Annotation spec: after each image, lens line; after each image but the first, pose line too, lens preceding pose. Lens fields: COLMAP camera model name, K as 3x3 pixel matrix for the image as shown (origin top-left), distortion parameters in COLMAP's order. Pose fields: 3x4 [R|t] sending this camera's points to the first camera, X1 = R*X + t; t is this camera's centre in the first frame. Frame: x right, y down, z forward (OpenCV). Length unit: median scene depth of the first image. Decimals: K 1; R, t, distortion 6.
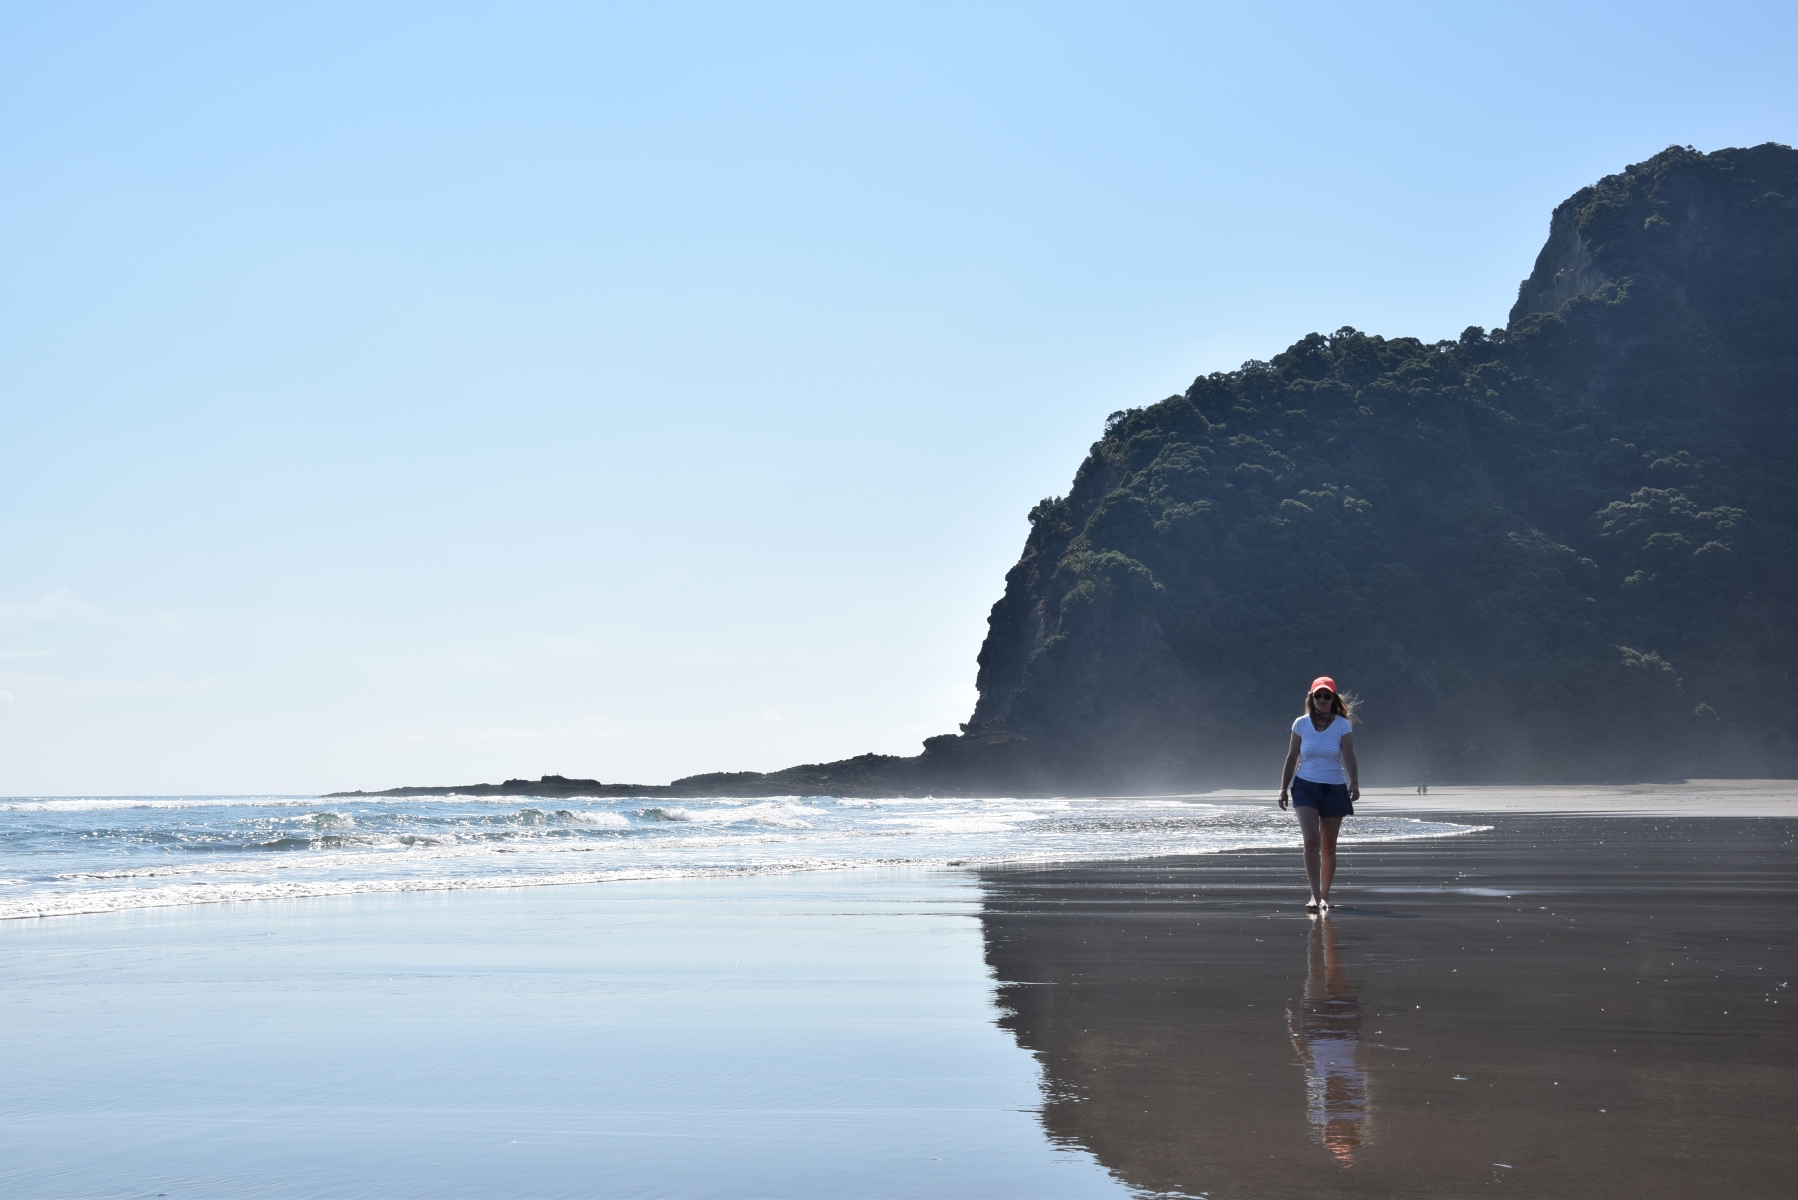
lens RADIAL K [[2212.2, 0, 899.0], [0, 2212.2, 600.0], [0, 0, 1]] dist [0.000315, 0.012733]
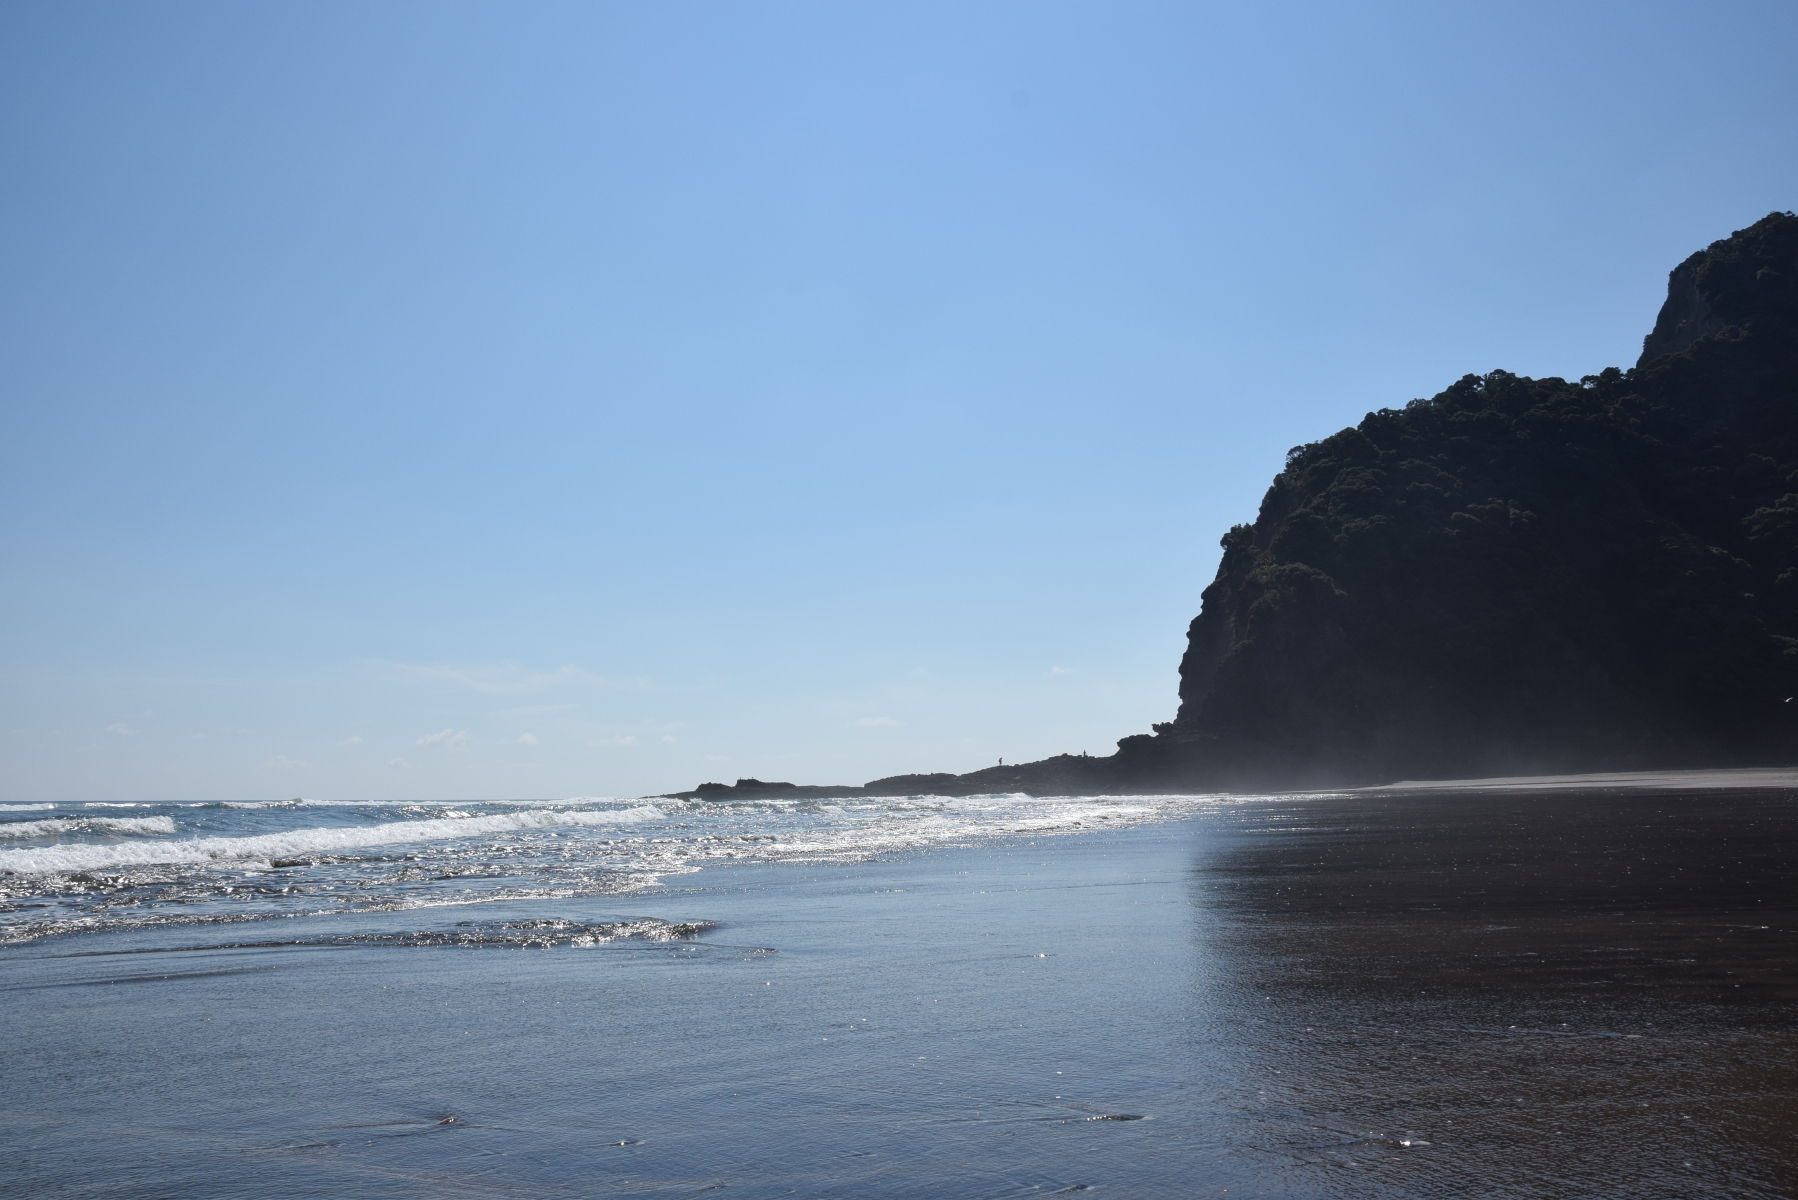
lens RADIAL K [[1496.3, 0, 899.0], [0, 1496.3, 600.0], [0, 0, 1]] dist [-0.134471, 0.095150]
pose [[0.984328, -0.034283, -0.172984, 0.027385], [0.027412, 0.998743, -0.041955, 0.019019], [0.174205, 0.036556, 0.984031, 0.228614]]
